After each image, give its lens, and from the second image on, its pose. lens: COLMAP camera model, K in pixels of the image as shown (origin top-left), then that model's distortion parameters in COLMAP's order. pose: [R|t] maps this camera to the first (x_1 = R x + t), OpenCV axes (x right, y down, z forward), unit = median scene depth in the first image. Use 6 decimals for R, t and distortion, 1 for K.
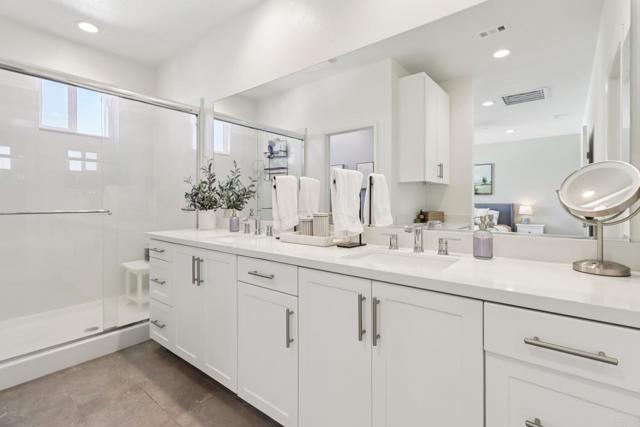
lens RADIAL K [[296.5, 0, 321.1], [0, 296.5, 201.8], [0, 0, 1]] dist [-0.000733, 0.000772]
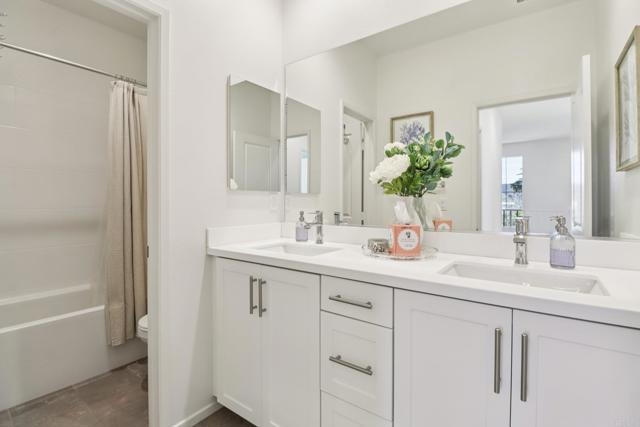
lens RADIAL K [[308.1, 0, 320.0], [0, 308.1, 200.7], [0, 0, 1]] dist [-0.016228, -0.000011]
pose [[0.998878, 0.003366, 0.047244, -0.295263], [-0.003414, 0.999994, 0.000942, -0.003197], [-0.047241, -0.001102, 0.998883, 0.229595]]
